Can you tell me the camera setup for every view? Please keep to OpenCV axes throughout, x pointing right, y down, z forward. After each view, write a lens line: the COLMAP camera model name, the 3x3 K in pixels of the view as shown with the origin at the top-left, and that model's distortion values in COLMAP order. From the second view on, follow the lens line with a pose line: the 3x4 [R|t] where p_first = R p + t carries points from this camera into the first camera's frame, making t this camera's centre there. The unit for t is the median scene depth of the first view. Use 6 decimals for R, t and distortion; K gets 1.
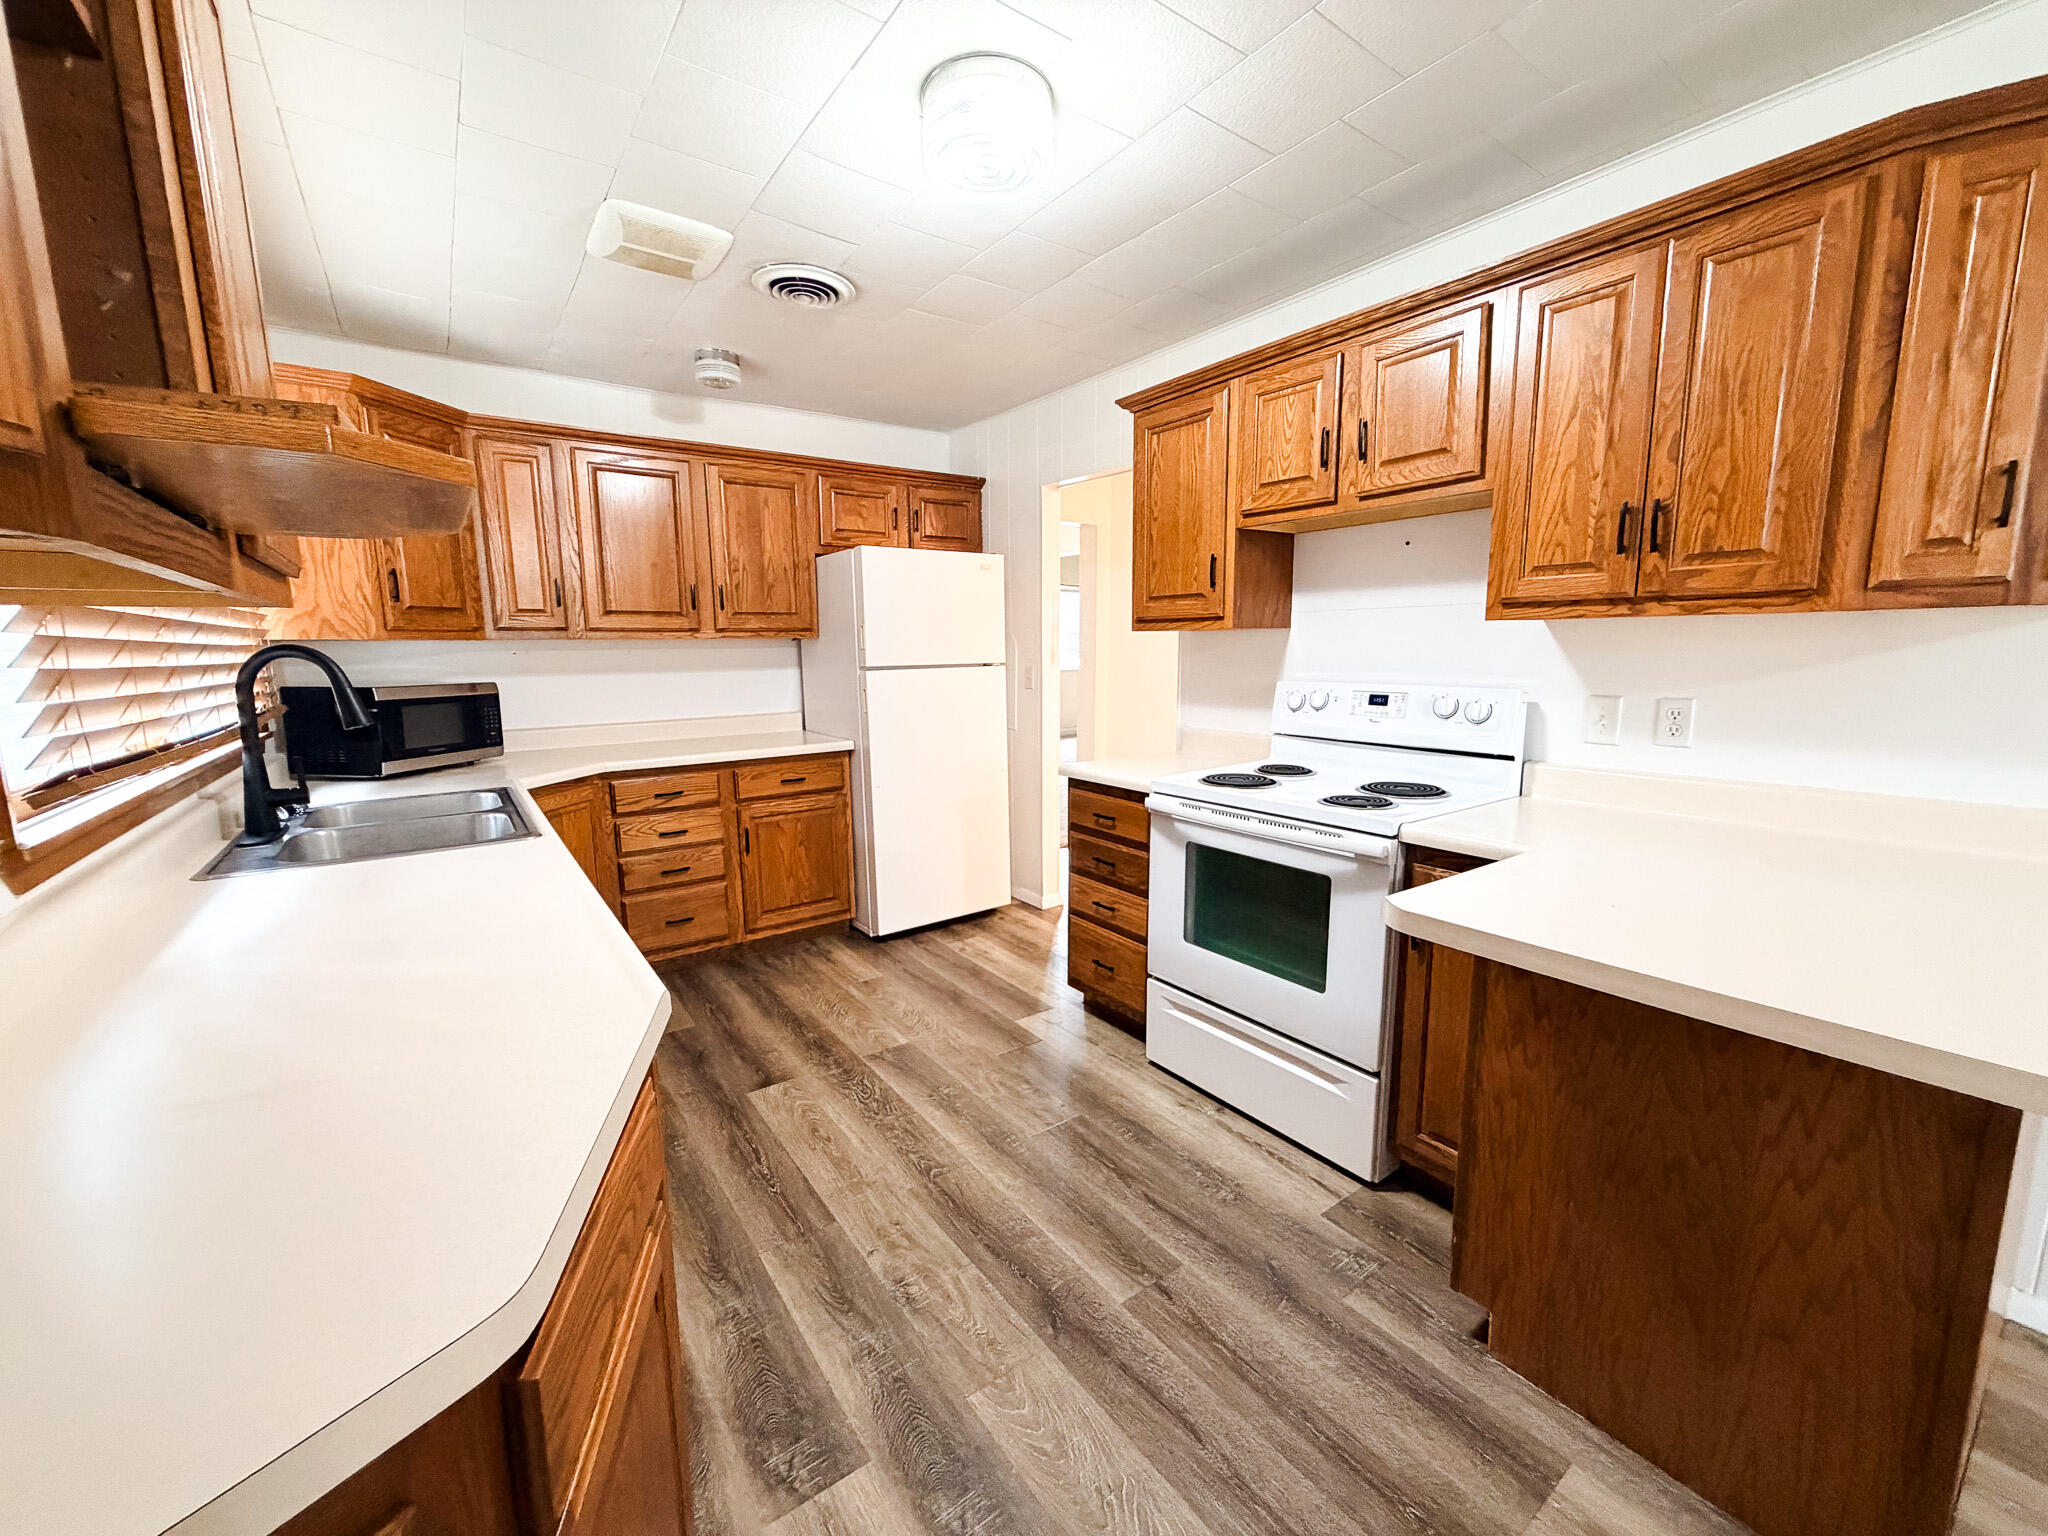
lens RADIAL K [[814.7, 0, 1014.0], [0, 814.7, 769.6], [0, 0, 1]] dist [-0.000375, 0.000505]
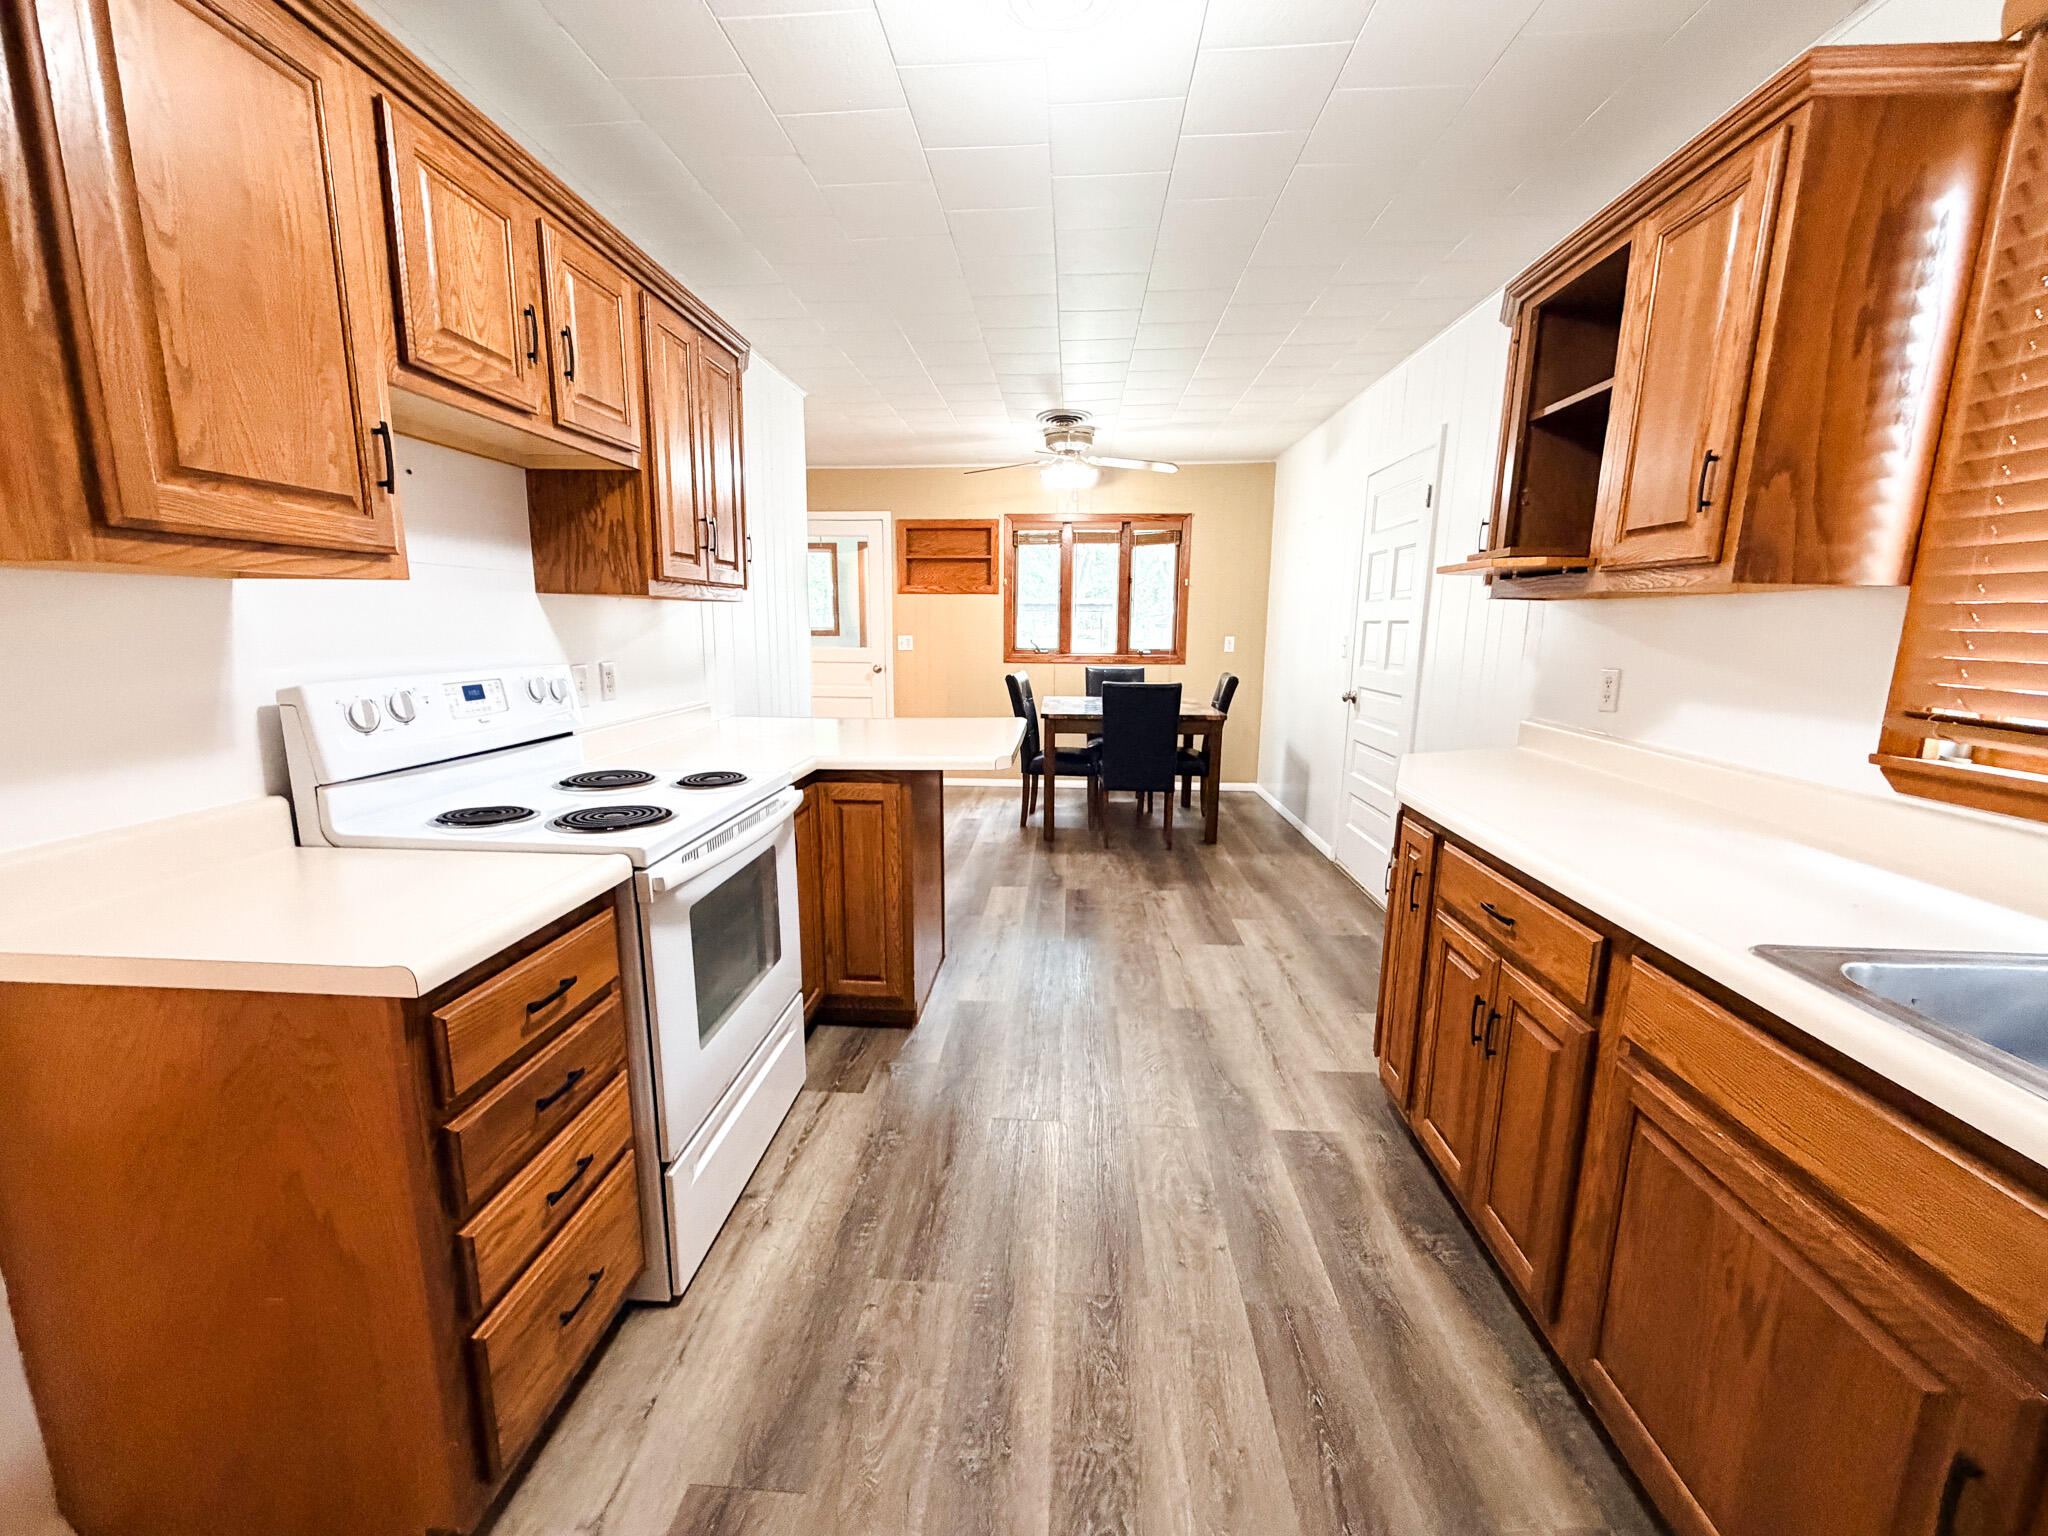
lens RADIAL K [[813.4, 0, 1015.7], [0, 813.4, 768.9], [0, 0, 1]] dist [-0.000461, -0.000430]
pose [[-0.771641, -0.108109, 0.626803, -0.392420], [0.096930, 0.953953, 0.283863, -0.181265], [-0.628629, 0.279796, -0.725630, 1.253810]]
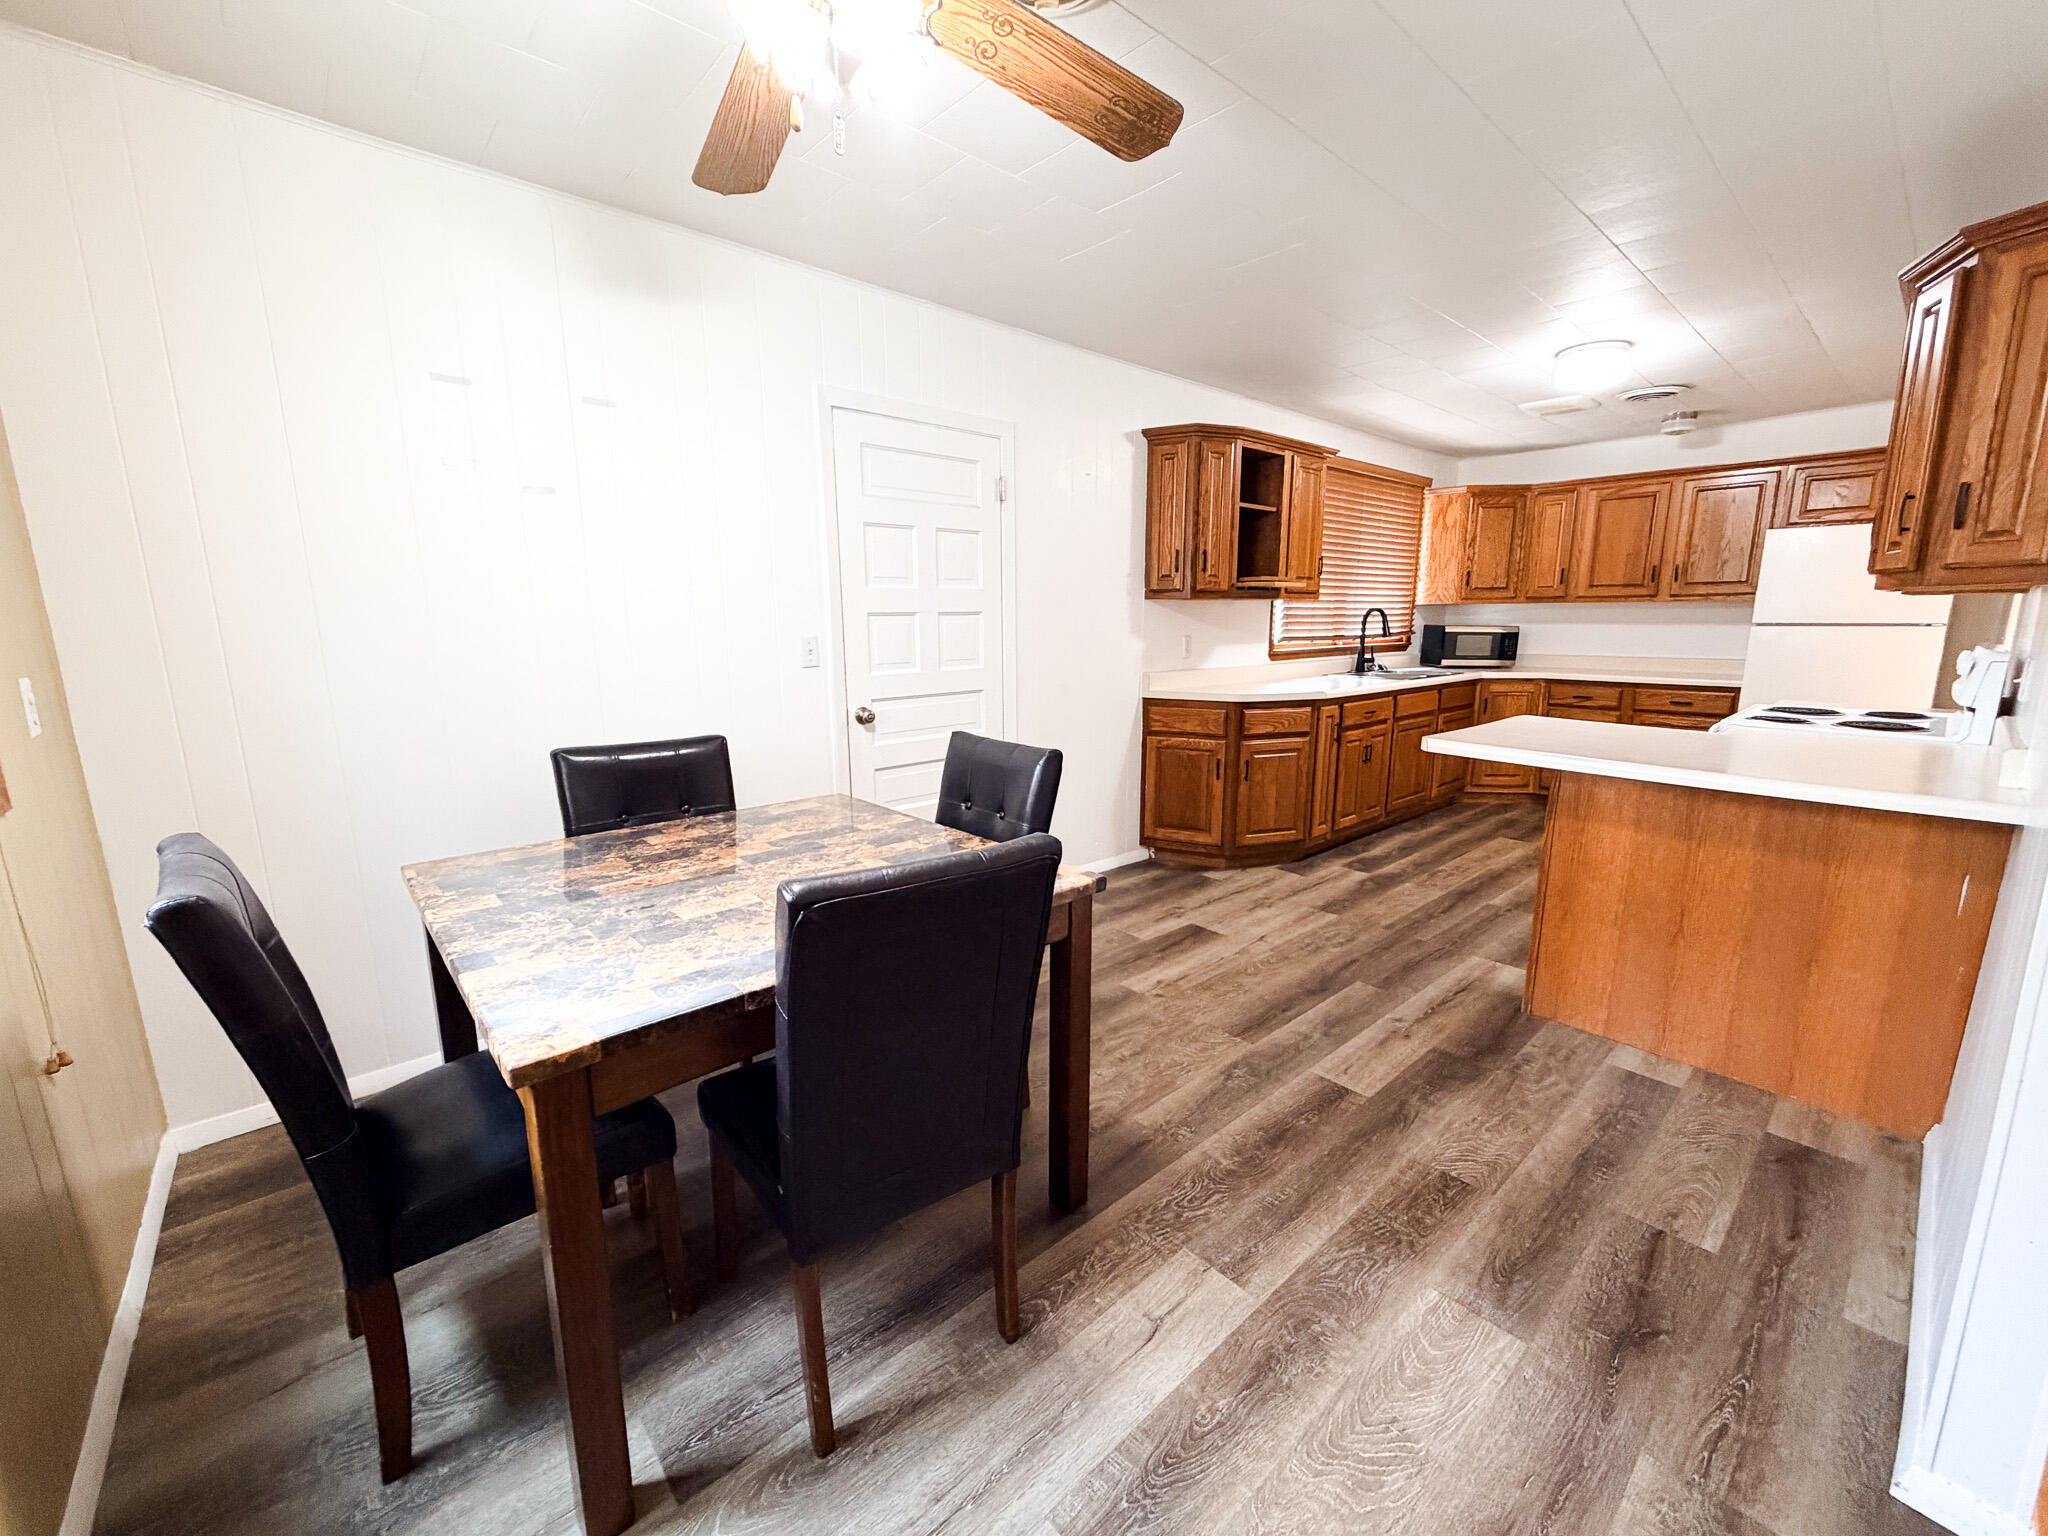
lens RADIAL K [[814.7, 0, 1014.0], [0, 814.7, 769.6], [0, 0, 1]] dist [-0.000375, 0.000505]
pose [[0.095294, 0.197612, -0.975638, 1.459741], [-0.144545, 0.972457, 0.182849, 0.049260], [0.984899, 0.123599, 0.121234, -0.421818]]
